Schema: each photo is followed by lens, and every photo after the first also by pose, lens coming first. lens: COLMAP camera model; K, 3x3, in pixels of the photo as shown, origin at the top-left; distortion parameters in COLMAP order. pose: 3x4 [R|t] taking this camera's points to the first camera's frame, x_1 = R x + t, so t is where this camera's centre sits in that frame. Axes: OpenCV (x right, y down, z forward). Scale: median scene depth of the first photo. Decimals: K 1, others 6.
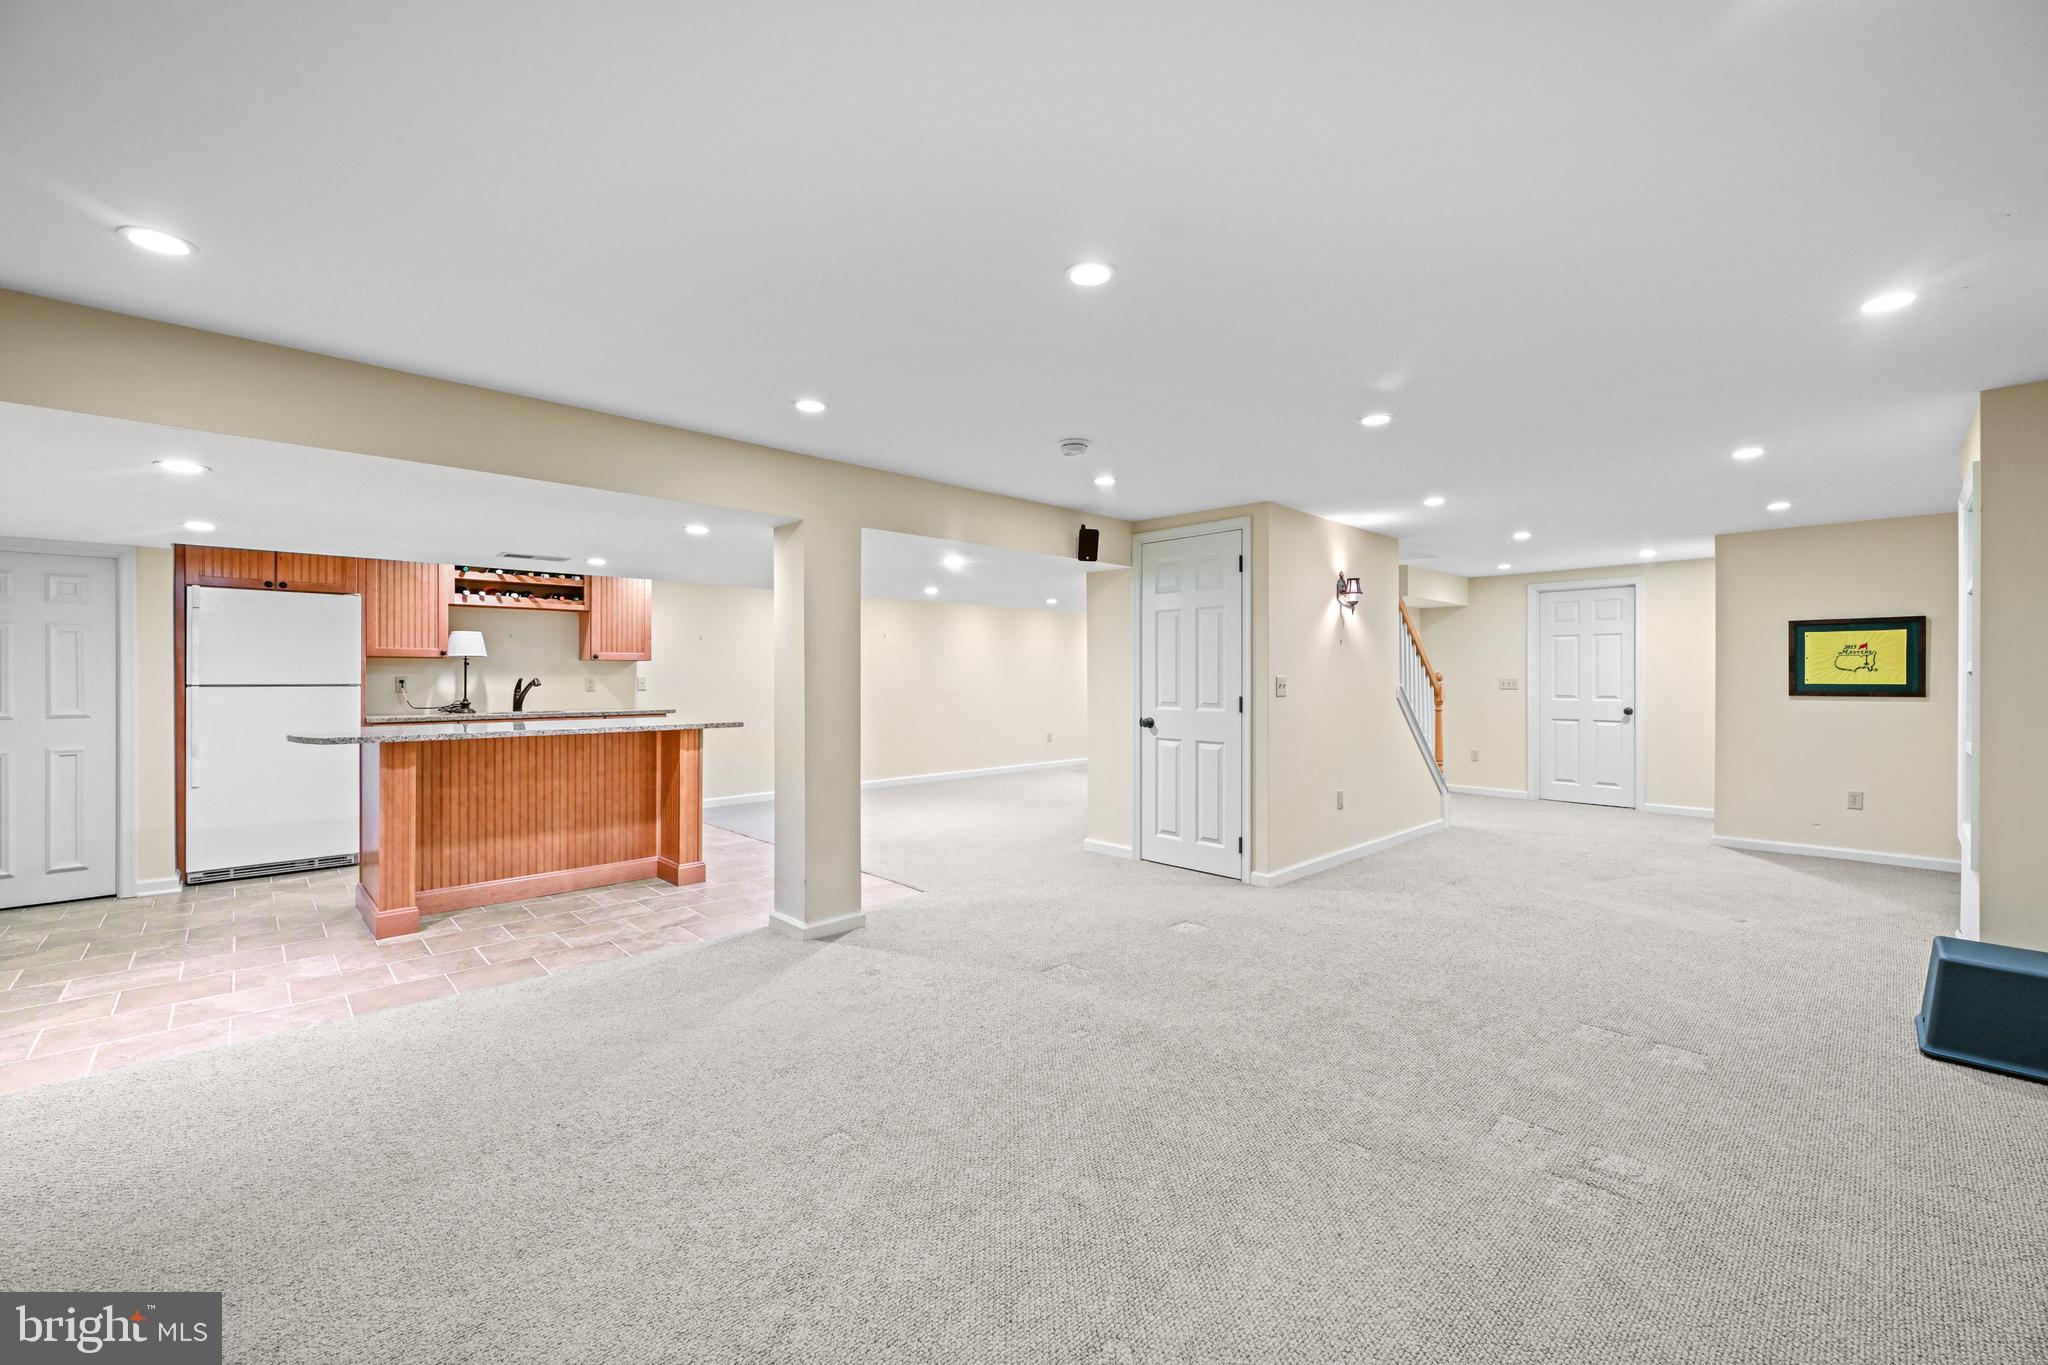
lens RADIAL K [[825.0, 0, 1015.1], [0, 825.0, 672.9], [0, 0, 1]] dist [-0.002420, 0.000339]
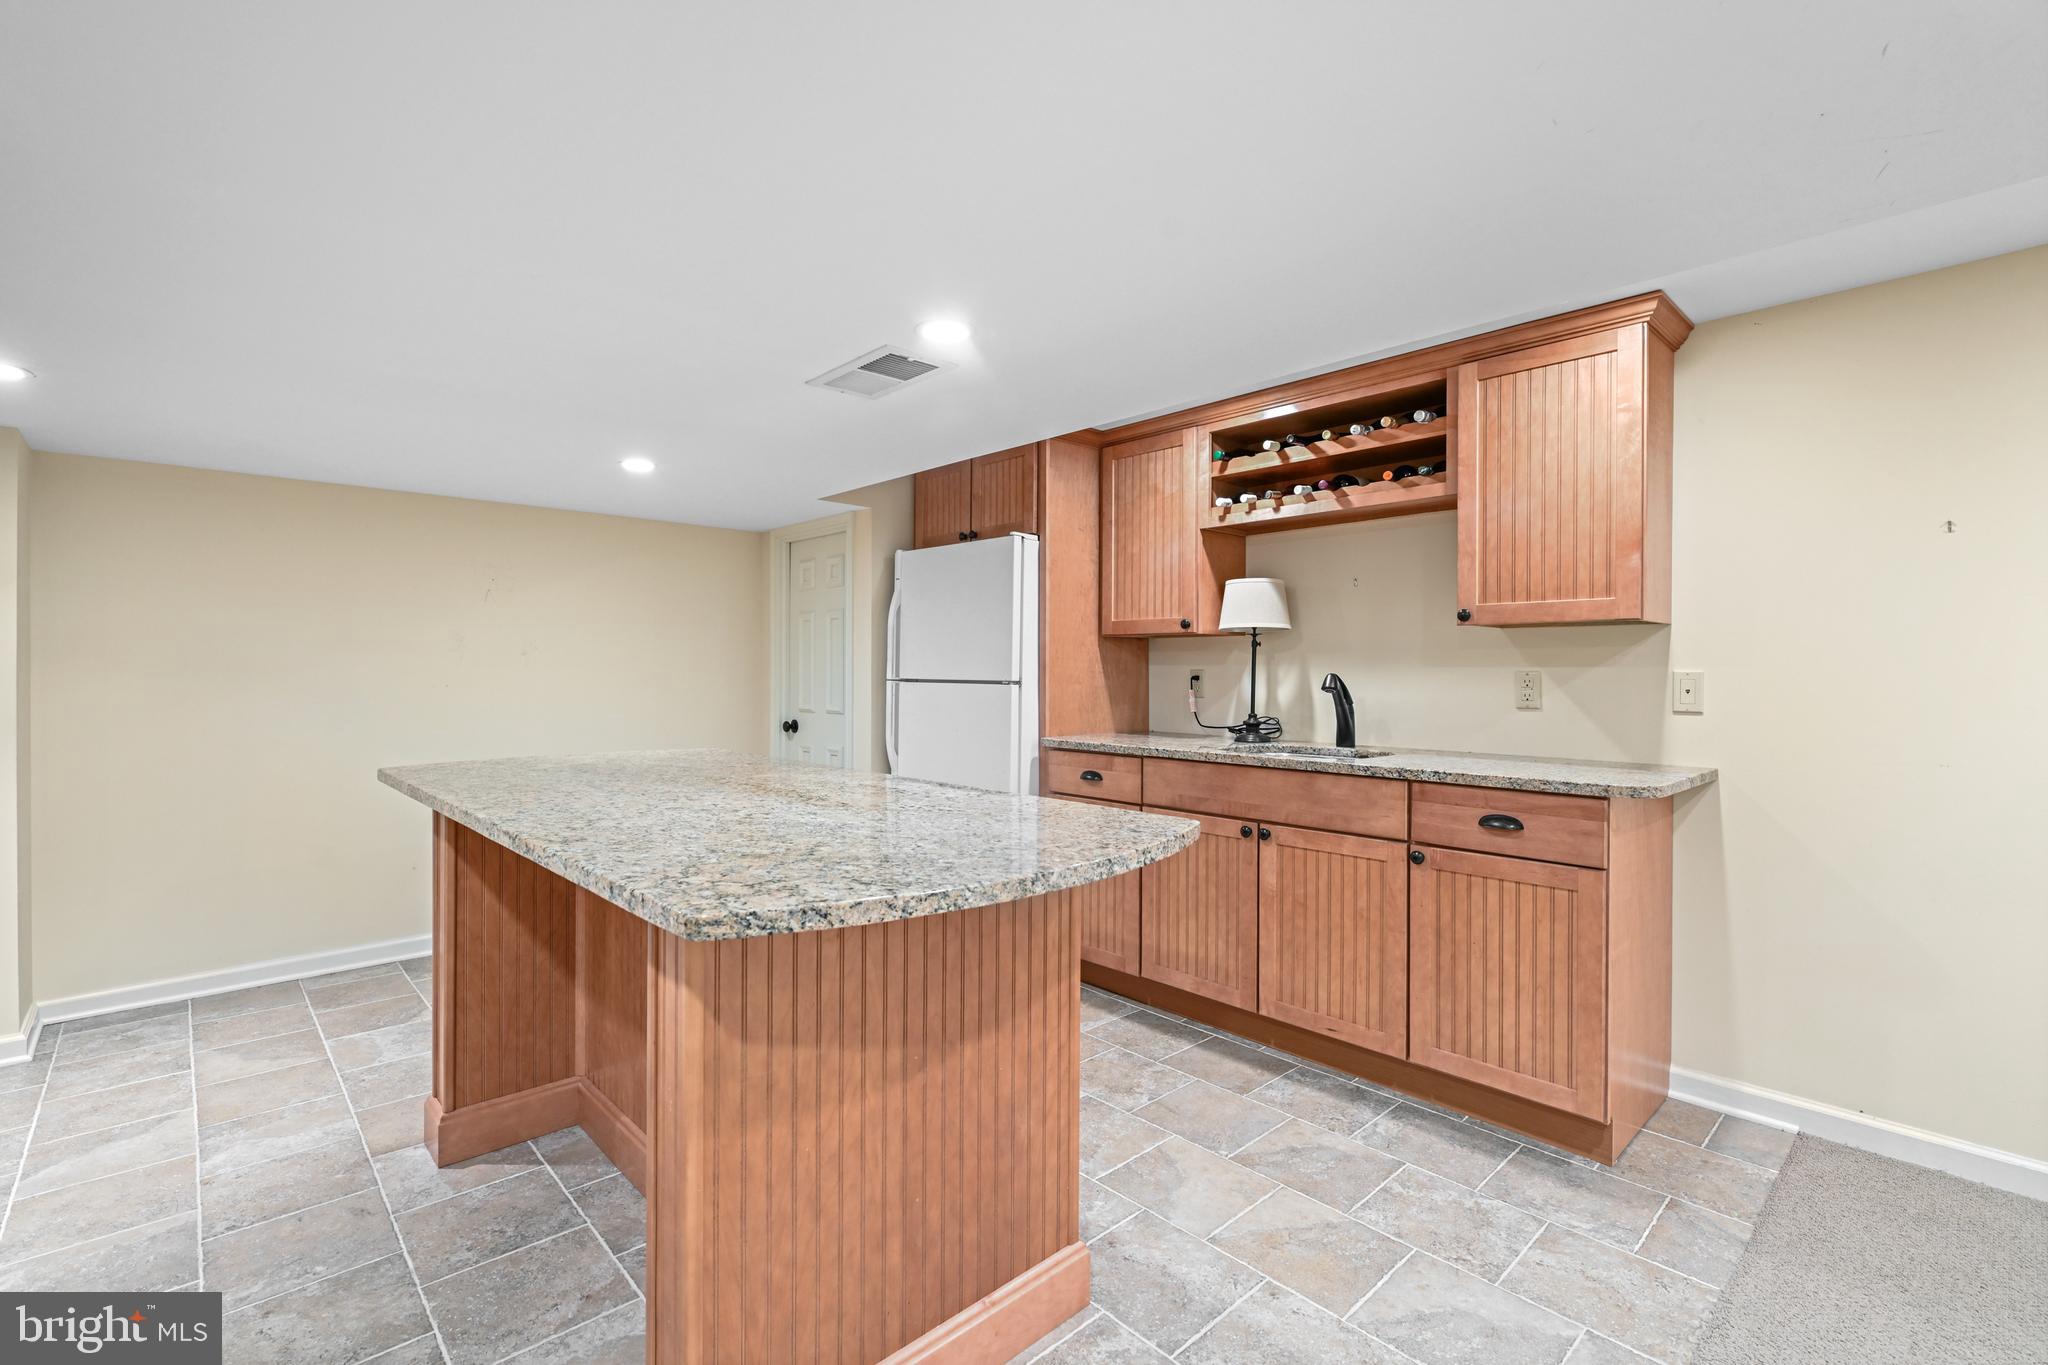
lens RADIAL K [[925.0, 0, 1017.1], [0, 925.0, 679.7], [0, 0, 1]] dist [-0.000631, 0.000088]
pose [[0.015563, 0.002702, -0.999875, -0.102801], [-0.007274, 0.999970, 0.002589, 0.010474], [0.999852, 0.007233, 0.015582, 0.854434]]
